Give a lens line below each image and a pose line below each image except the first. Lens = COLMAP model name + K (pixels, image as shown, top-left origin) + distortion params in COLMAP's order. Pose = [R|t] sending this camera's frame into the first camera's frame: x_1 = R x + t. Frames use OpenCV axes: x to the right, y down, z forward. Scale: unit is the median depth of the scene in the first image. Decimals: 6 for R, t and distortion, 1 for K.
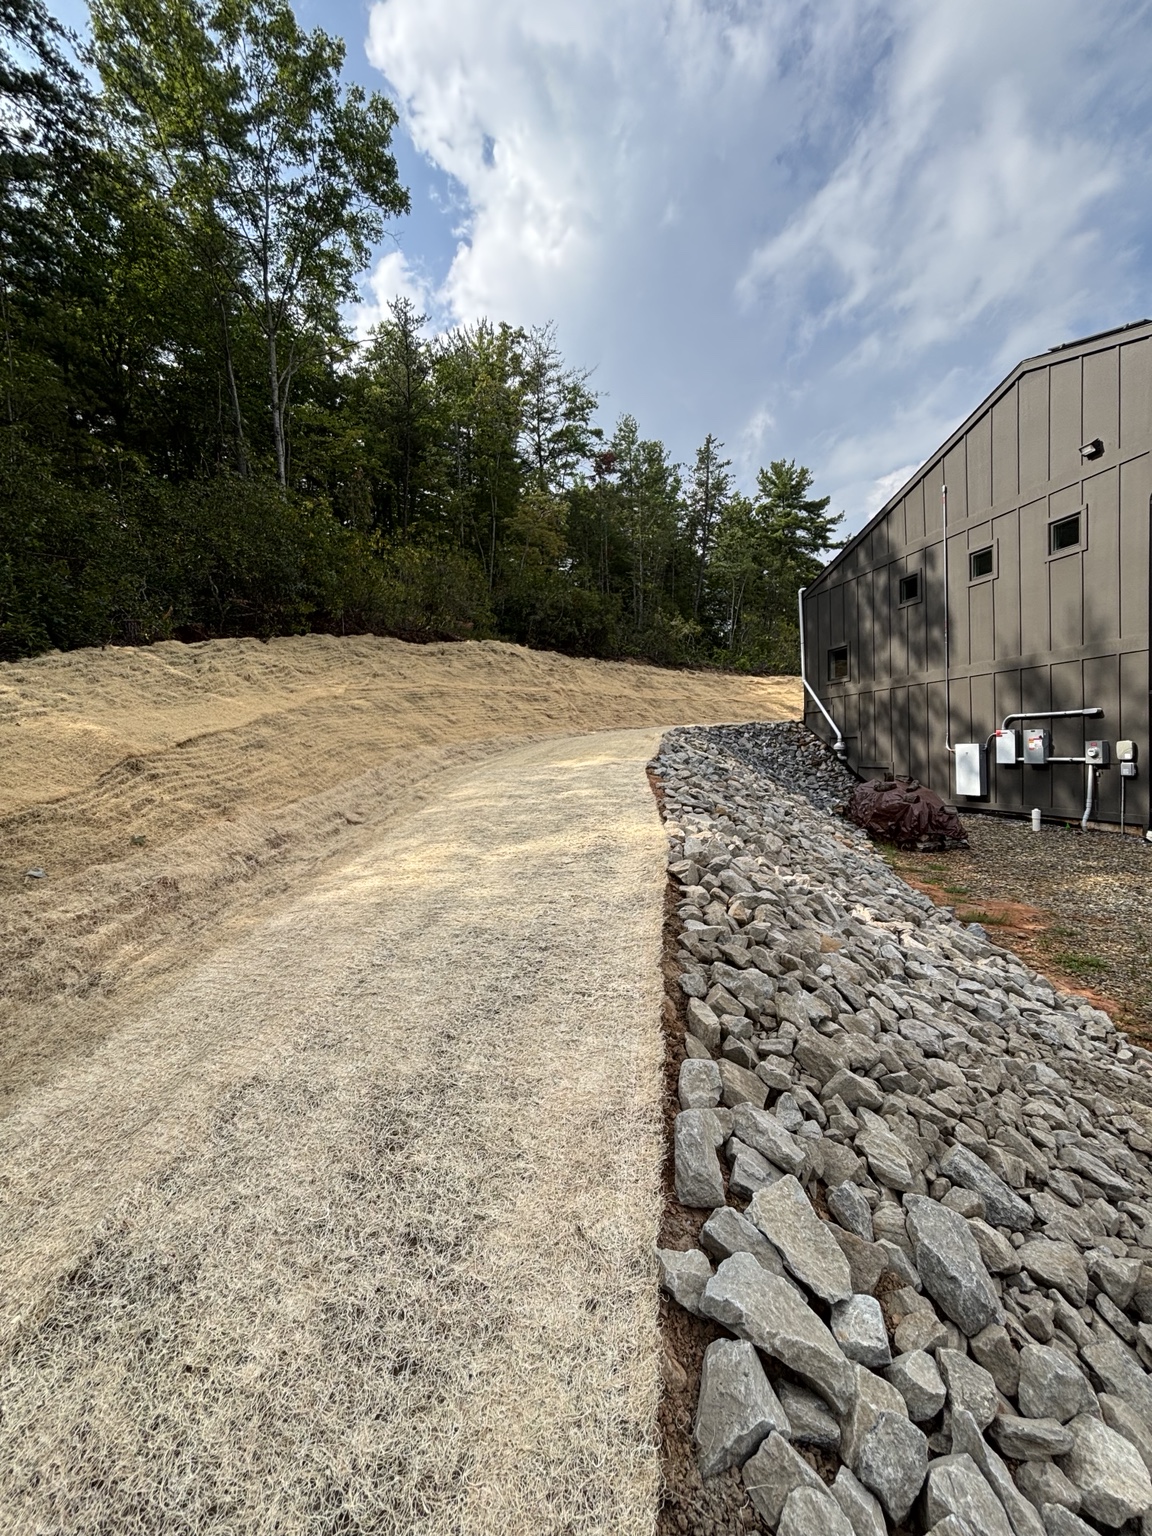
lens RADIAL K [[614.2, 0, 576.0], [0, 614.2, 768.0], [0, 0, 1]] dist [0.000671, 0.000098]
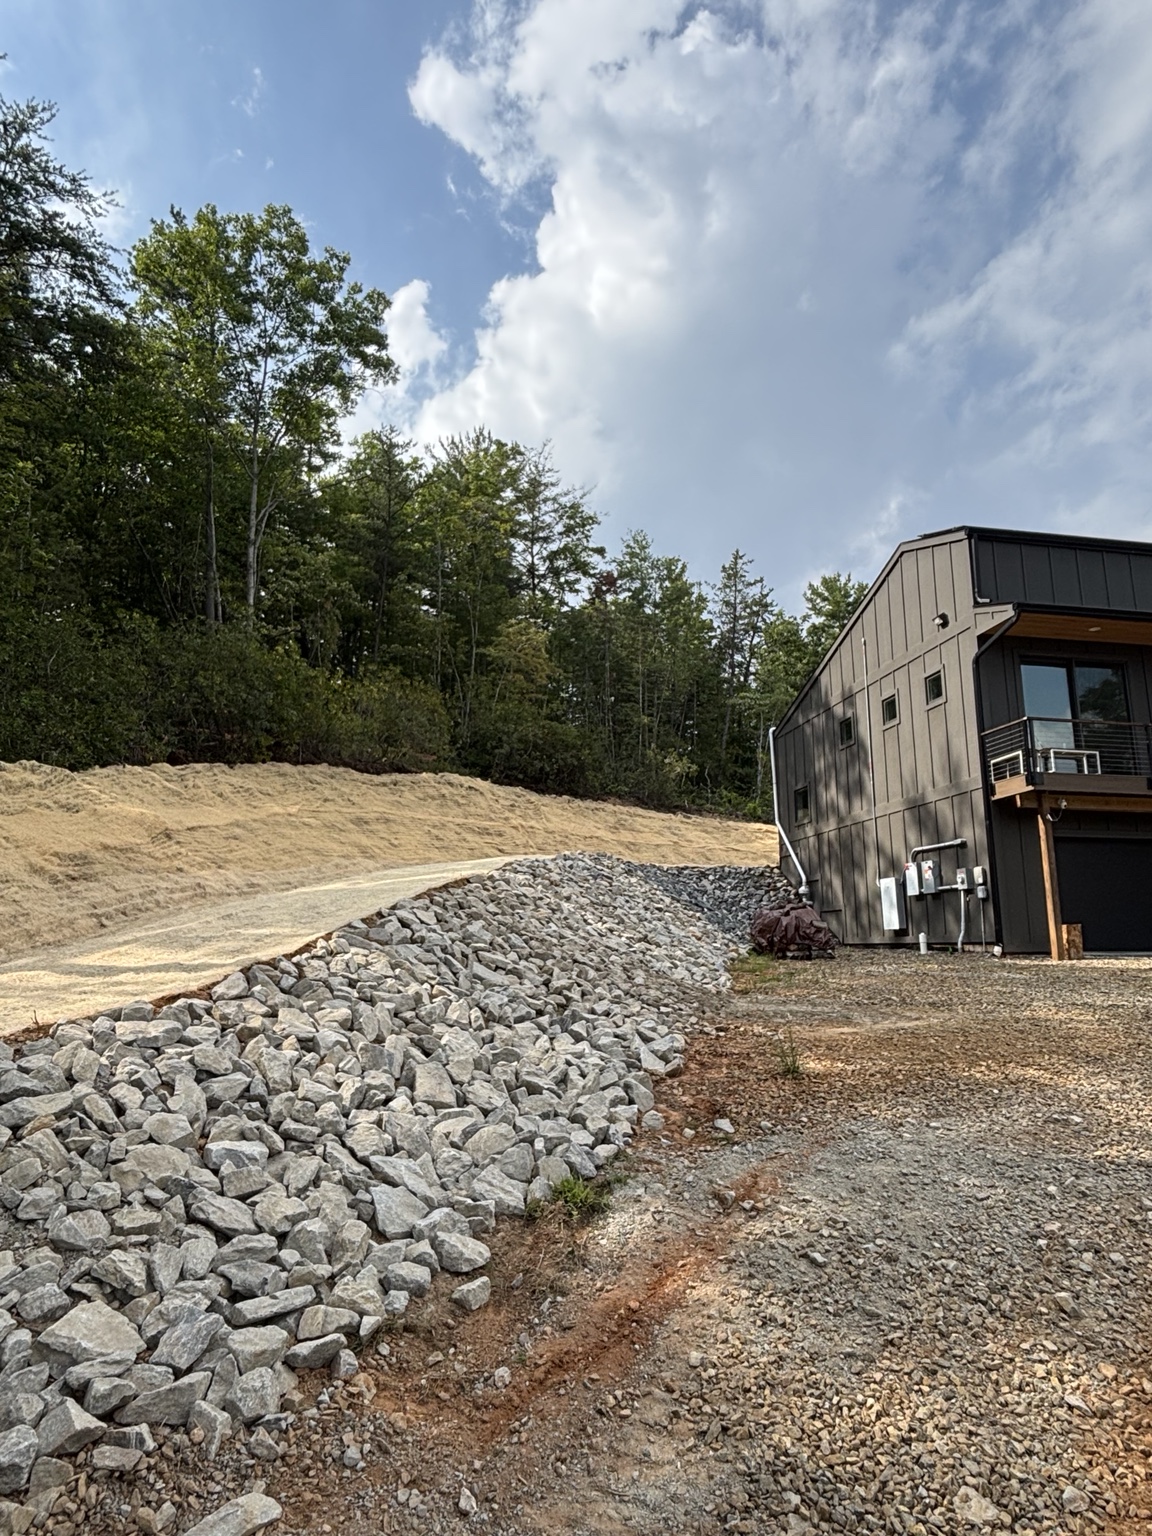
lens RADIAL K [[801.8, 0, 549.1], [0, 801.8, 790.7], [0, 0, 1]] dist [-0.000985, -0.000386]
pose [[0.998645, 0.021128, -0.047548, 0.084608], [-0.029909, 0.980875, -0.192328, 0.059445], [0.042575, 0.193489, 0.980178, -0.237421]]
